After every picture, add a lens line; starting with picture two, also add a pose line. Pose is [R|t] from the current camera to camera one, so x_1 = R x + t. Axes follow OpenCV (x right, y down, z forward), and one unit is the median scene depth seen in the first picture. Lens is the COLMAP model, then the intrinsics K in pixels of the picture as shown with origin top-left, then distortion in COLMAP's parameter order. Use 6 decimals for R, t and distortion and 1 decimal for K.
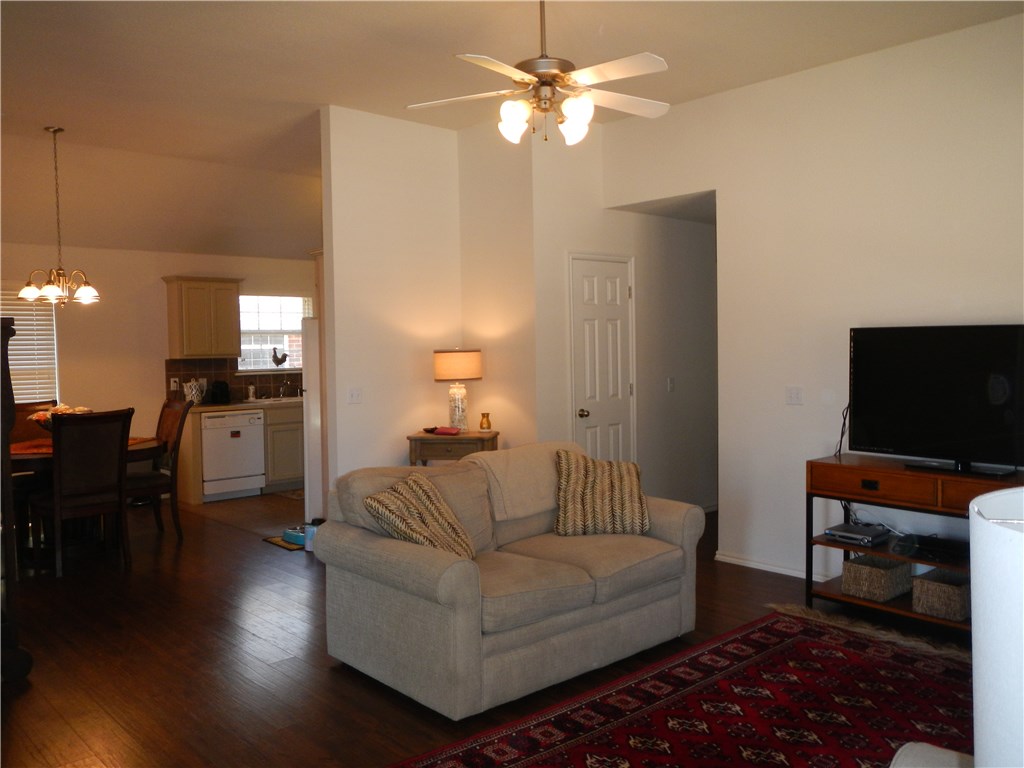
lens RADIAL K [[846.2, 0, 509.0], [0, 846.2, 380.0], [0, 0, 1]] dist [0.002343, -0.004785]
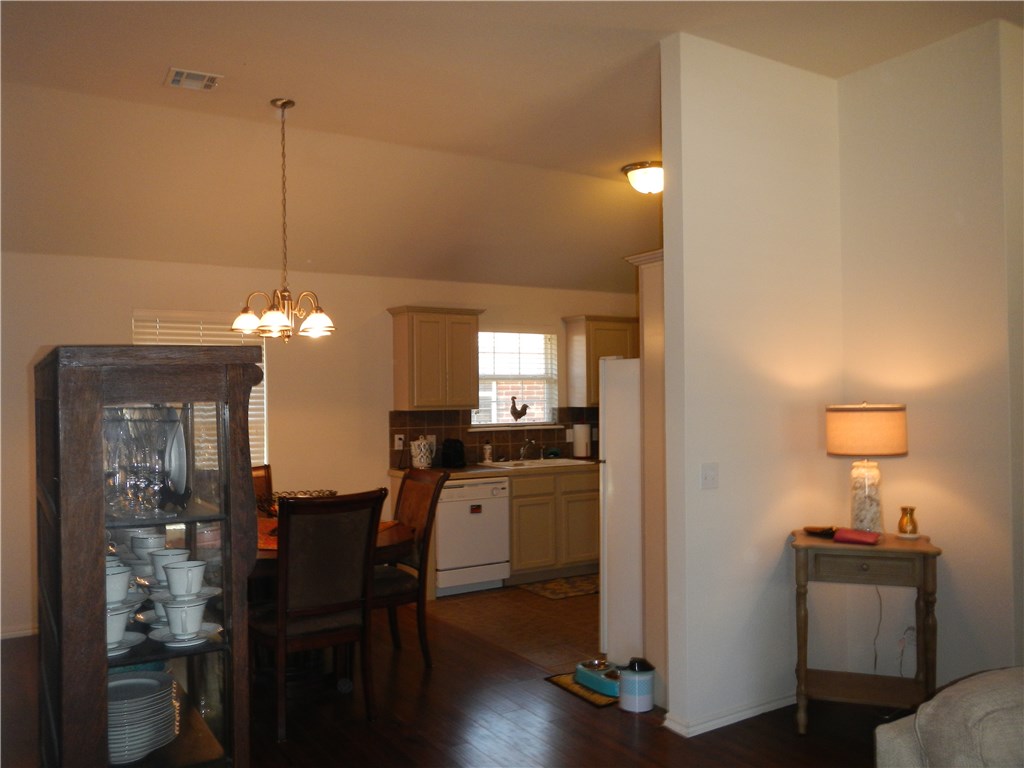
lens RADIAL K [[827.9, 0, 490.7], [0, 827.9, 388.6], [0, 0, 1]] dist [0.001048, -0.002107]
pose [[0.981762, 0.008161, -0.189938, -0.219277], [-0.016510, 0.998964, -0.042413, -0.018635], [0.189396, 0.044775, 0.980879, 0.335550]]
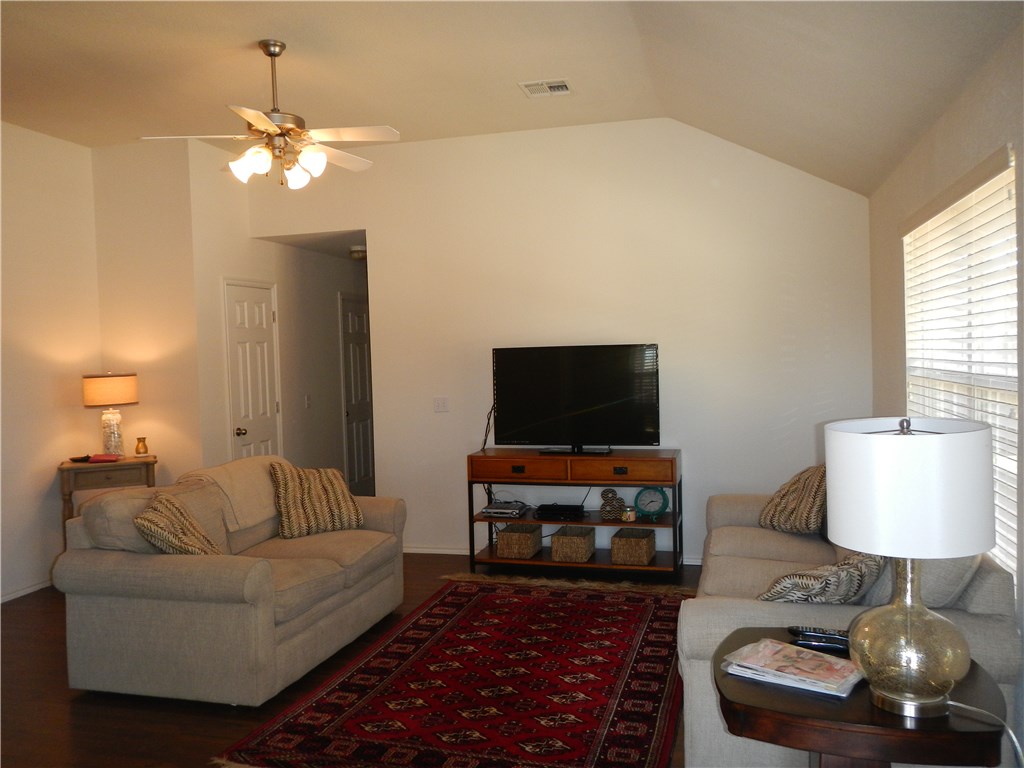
lens RADIAL K [[846.2, 0, 509.0], [0, 846.2, 380.0], [0, 0, 1]] dist [0.002343, -0.004785]
pose [[0.845811, -0.028805, 0.532704, -0.191284], [0.041587, 0.999063, -0.012008, 0.001692], [-0.531859, 0.032310, 0.846216, -0.065873]]
